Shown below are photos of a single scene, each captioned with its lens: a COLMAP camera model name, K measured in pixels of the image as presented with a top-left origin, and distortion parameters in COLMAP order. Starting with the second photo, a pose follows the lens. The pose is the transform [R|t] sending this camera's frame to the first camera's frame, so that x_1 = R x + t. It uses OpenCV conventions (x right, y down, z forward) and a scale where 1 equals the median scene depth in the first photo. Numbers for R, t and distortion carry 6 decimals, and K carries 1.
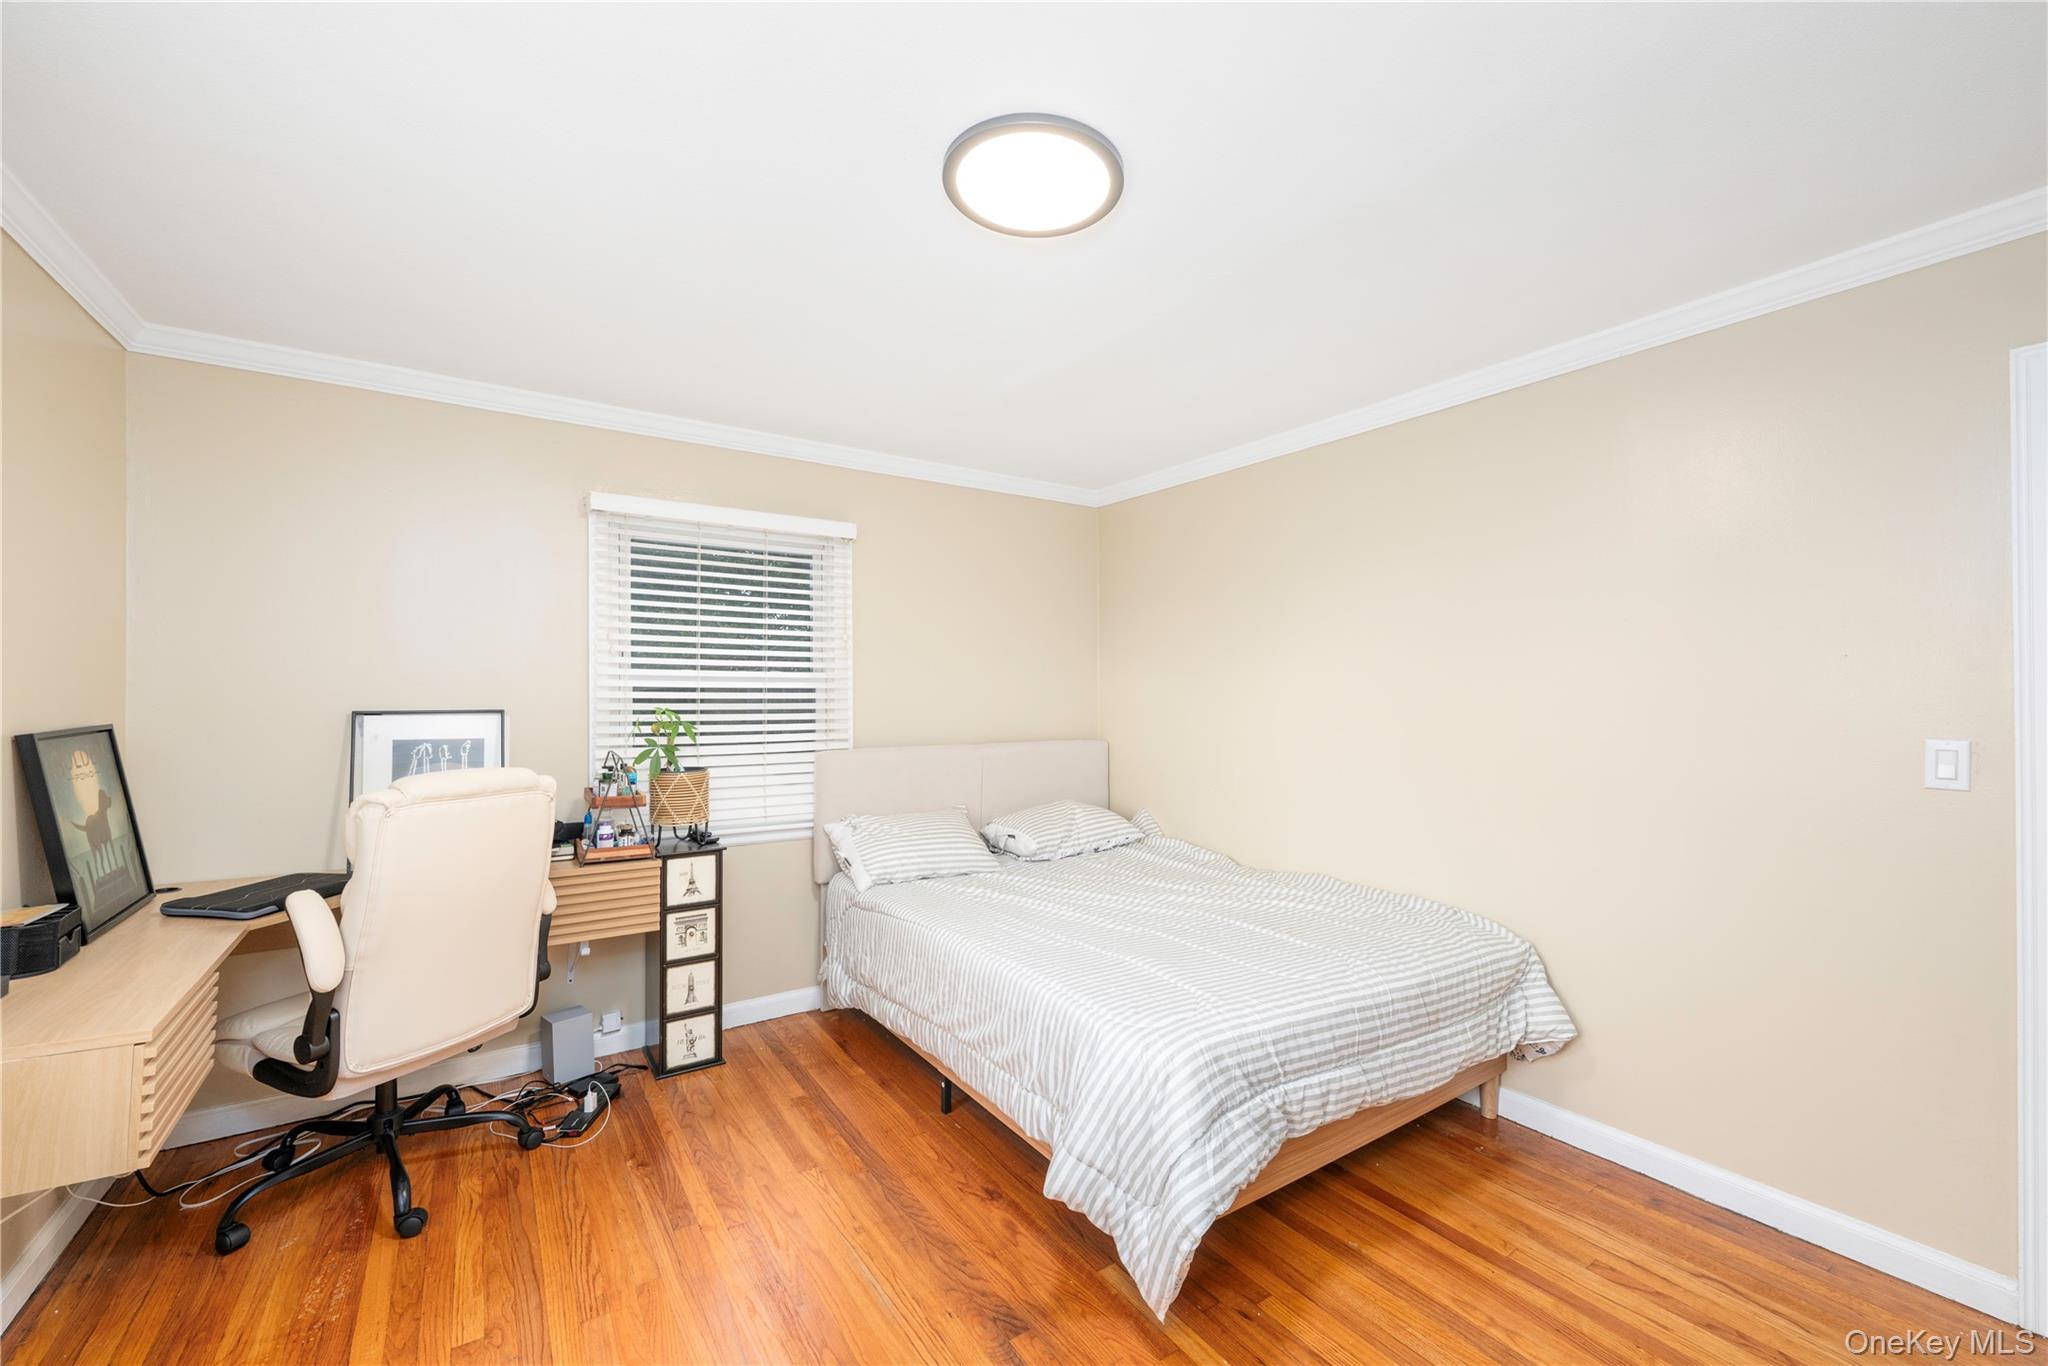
lens RADIAL K [[773.9, 0, 1029.1], [0, 773.9, 686.0], [0, 0, 1]] dist [-0.003035, -0.000149]
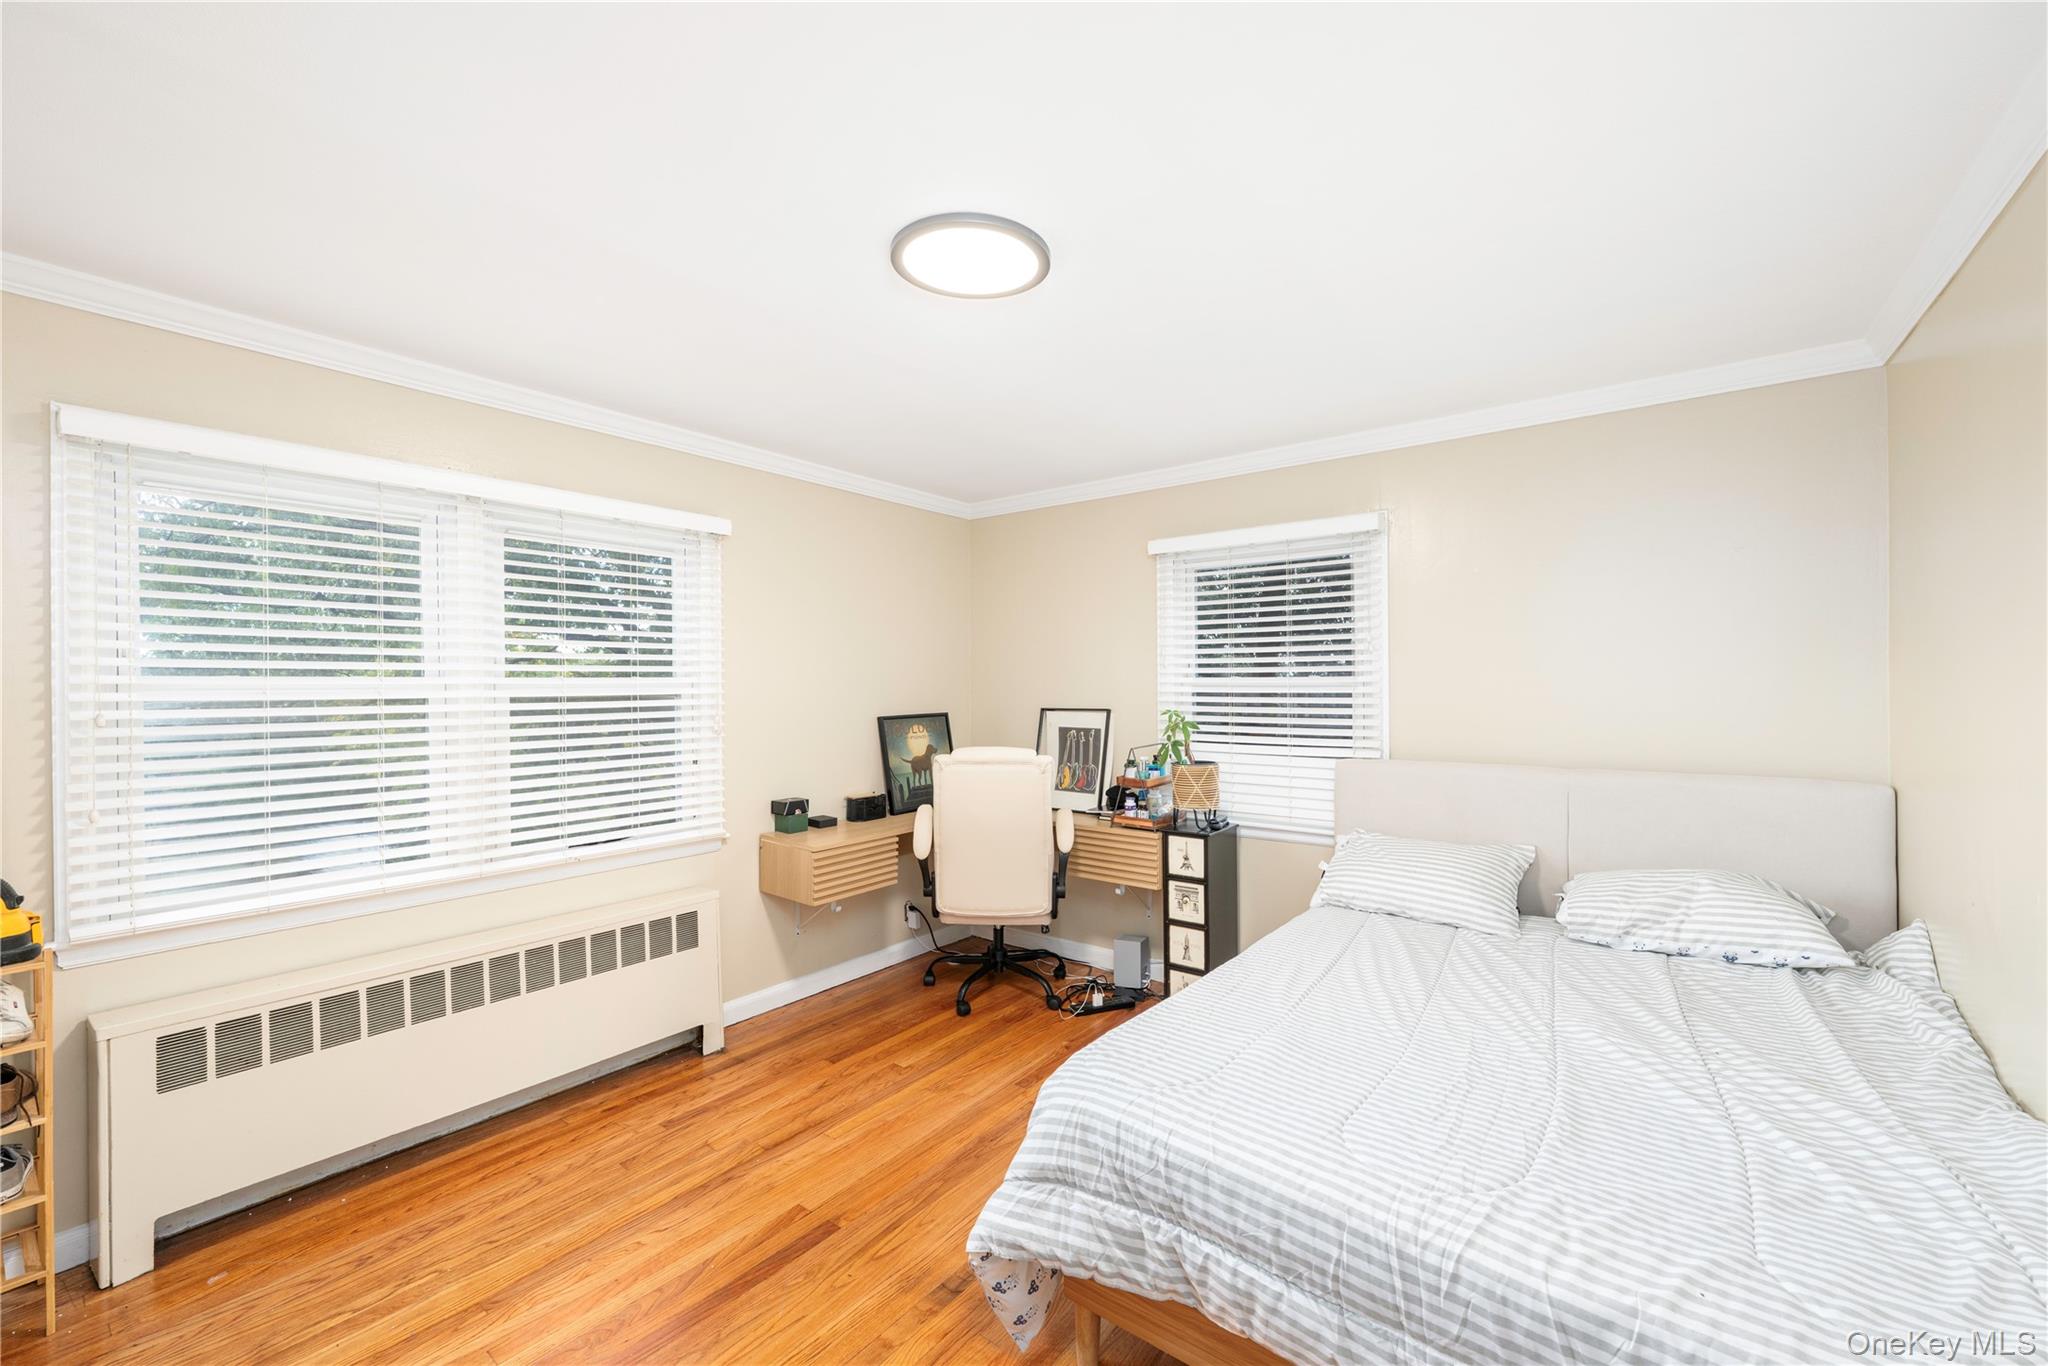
lens RADIAL K [[773.9, 0, 1030.1], [0, 773.9, 684.7], [0, 0, 1]] dist [-0.003035, -0.000149]
pose [[0.373425, -0.005757, -0.927642, 0.914814], [0.011791, 0.999929, -0.001459, -0.020810], [0.927585, -0.010393, 0.373467, 0.540557]]
